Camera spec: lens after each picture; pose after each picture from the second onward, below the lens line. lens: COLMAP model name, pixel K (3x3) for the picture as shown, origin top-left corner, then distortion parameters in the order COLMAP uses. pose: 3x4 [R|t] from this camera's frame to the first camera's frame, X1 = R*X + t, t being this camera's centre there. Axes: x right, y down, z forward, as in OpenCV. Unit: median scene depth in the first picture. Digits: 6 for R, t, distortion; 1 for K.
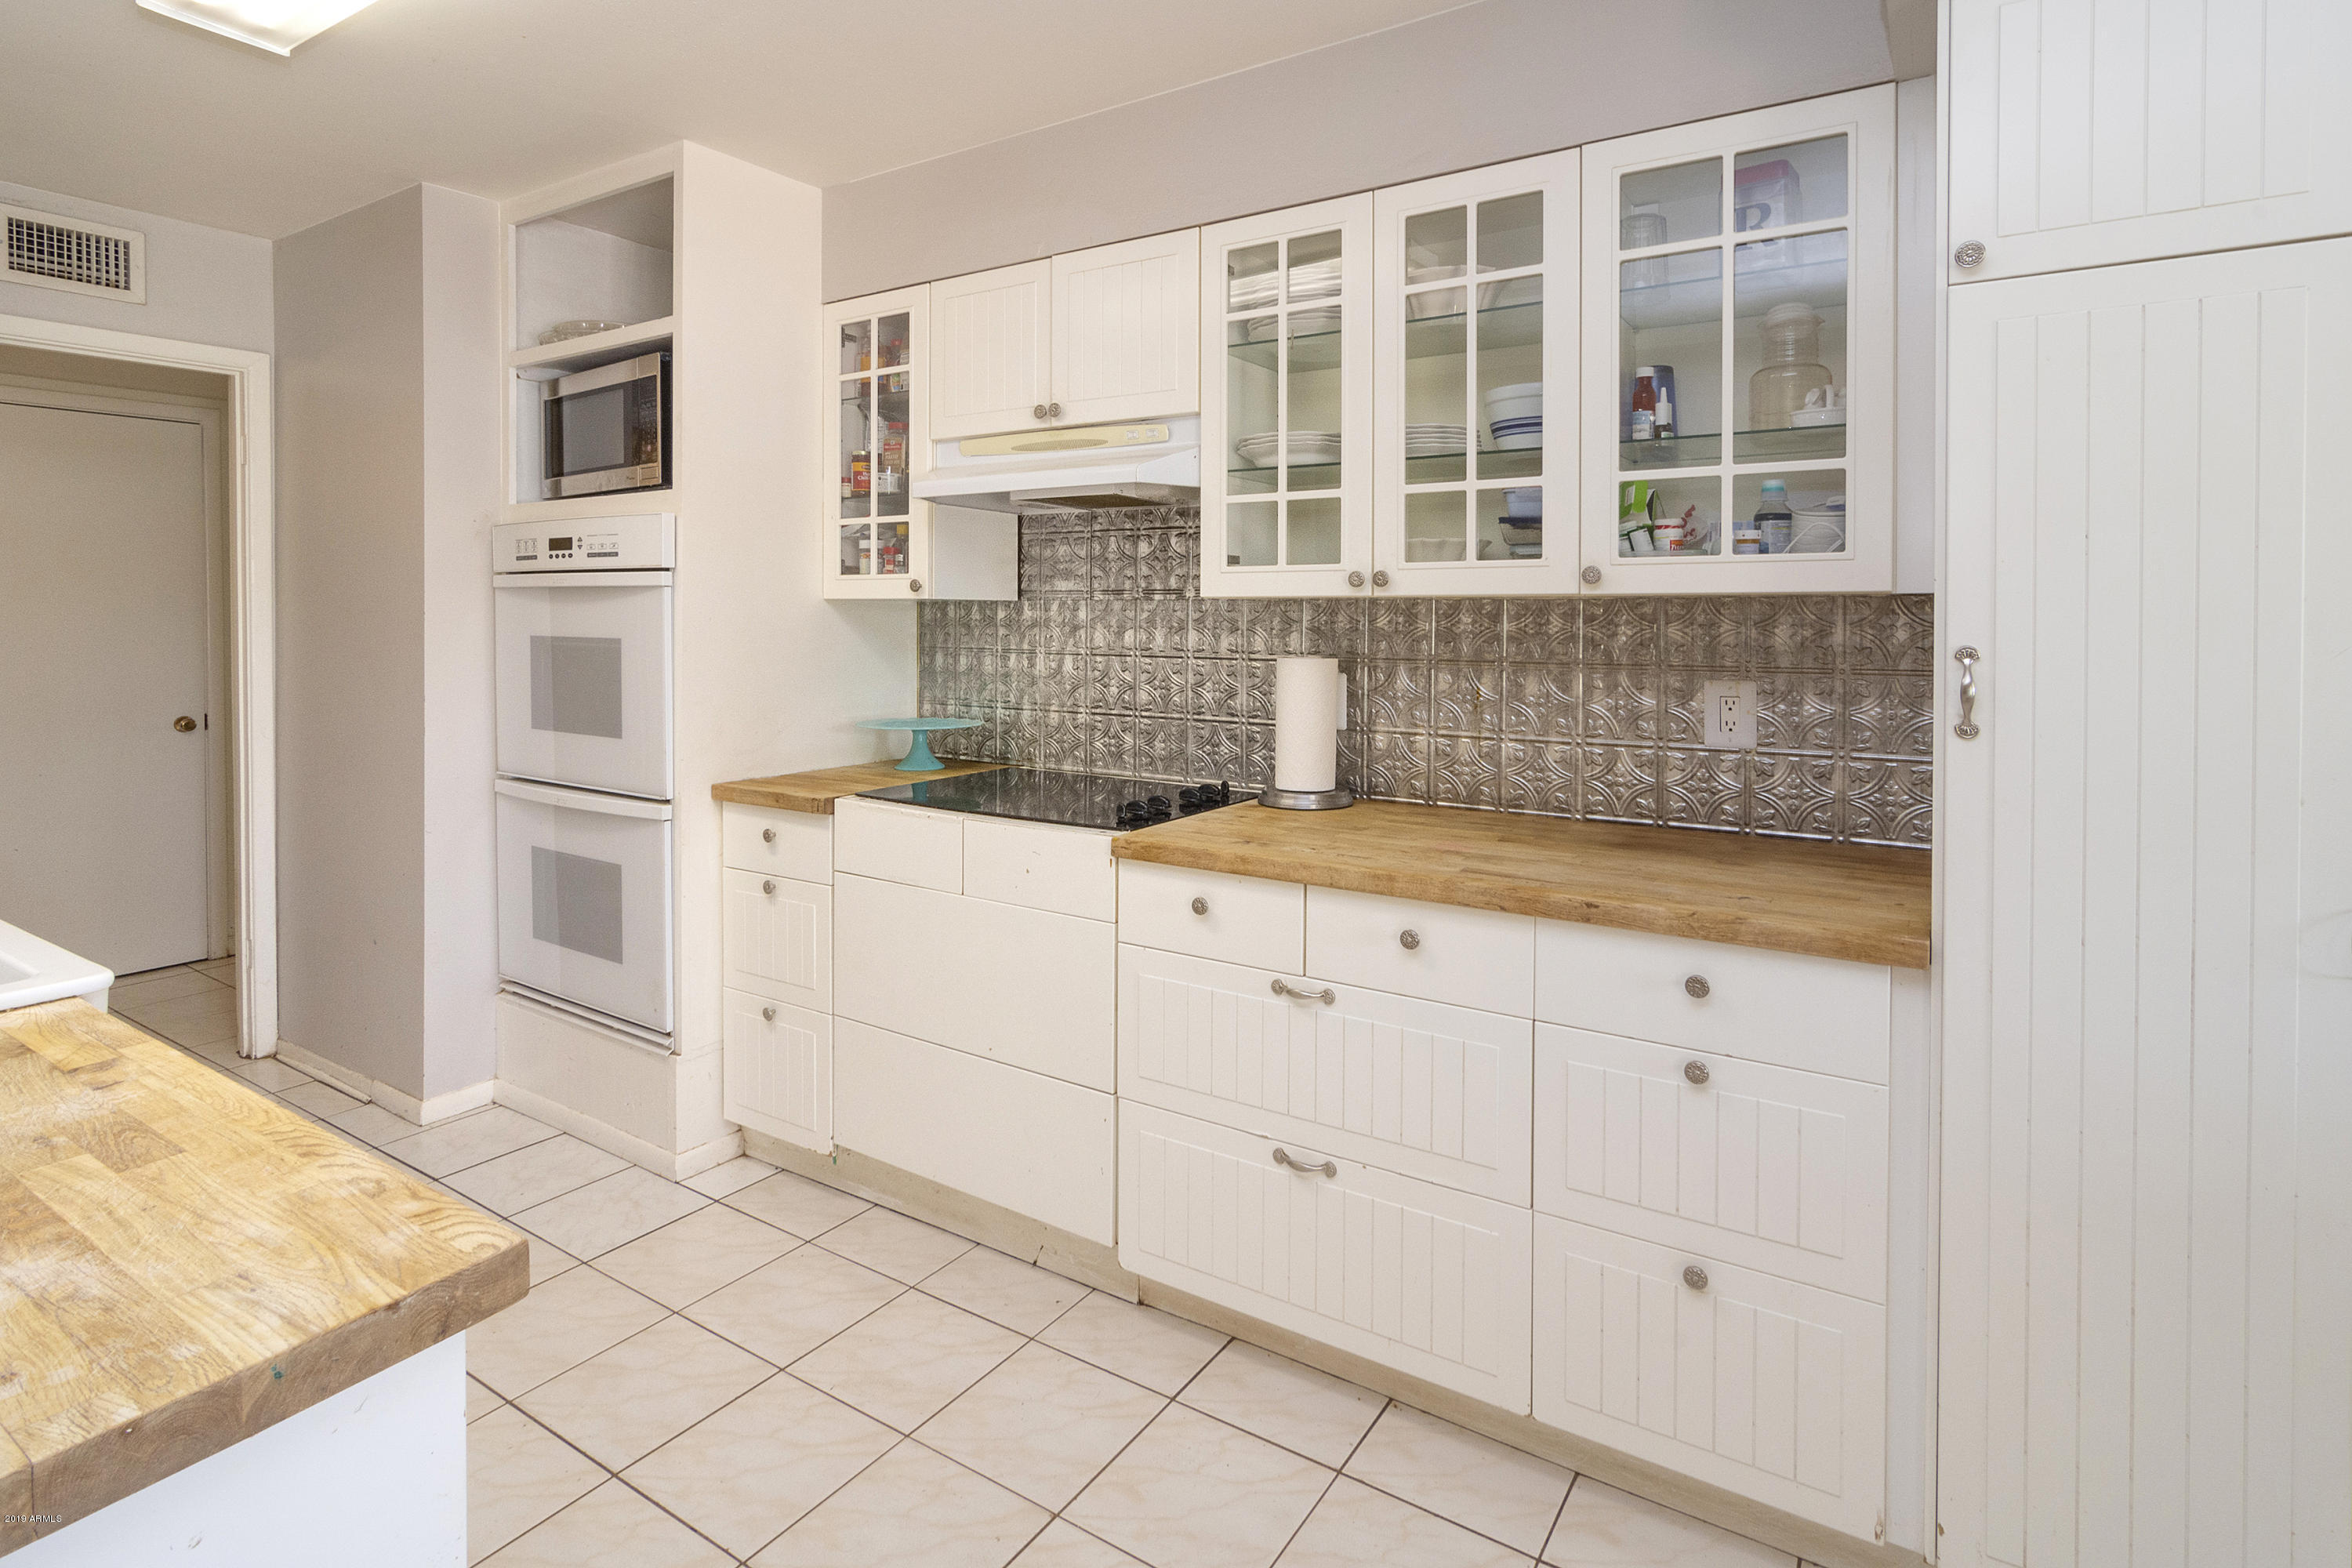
lens RADIAL K [[1182.5, 0, 1172.4], [0, 1182.5, 634.7], [0, 0, 1]] dist [-0.007172, 0.002452]
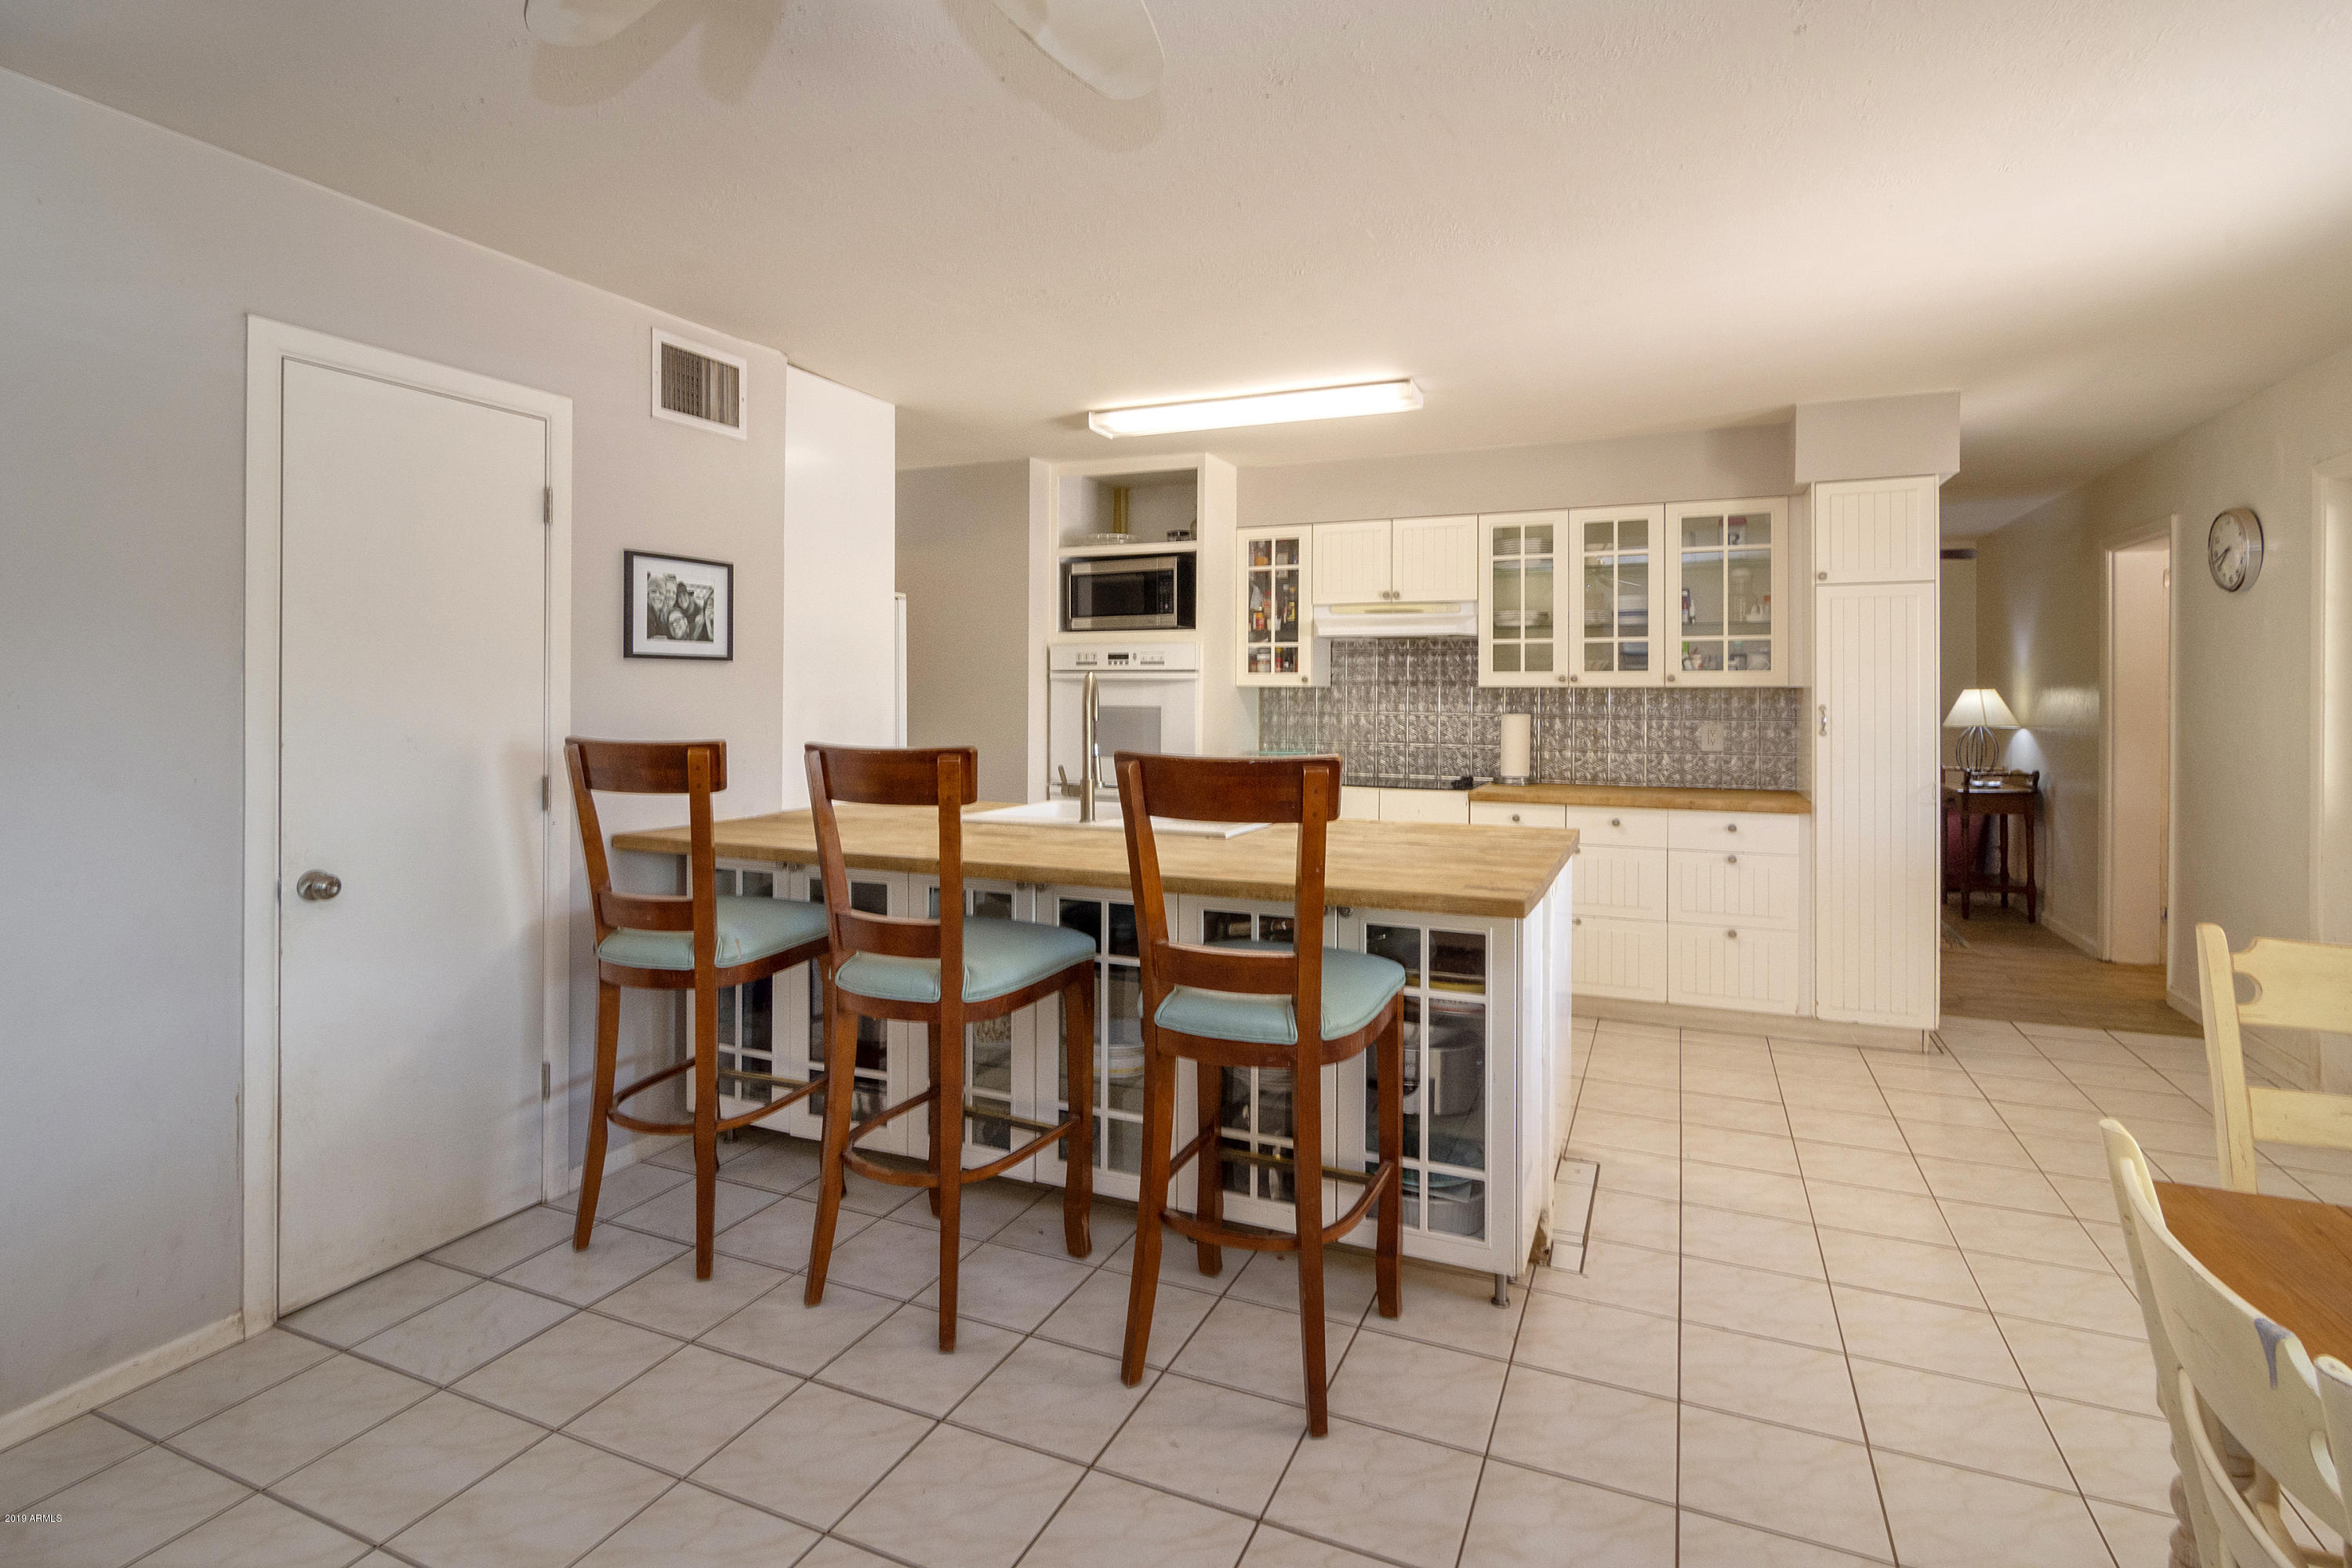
lens RADIAL K [[1182.5, 0, 1160.5], [0, 1182.5, 695.4], [0, 0, 1]] dist [-0.007172, 0.002452]
pose [[0.987042, 0.000269, 0.160462, -0.961237], [0.002261, 0.999876, -0.015581, 0.018187], [-0.160446, 0.015742, 0.986919, -1.108134]]
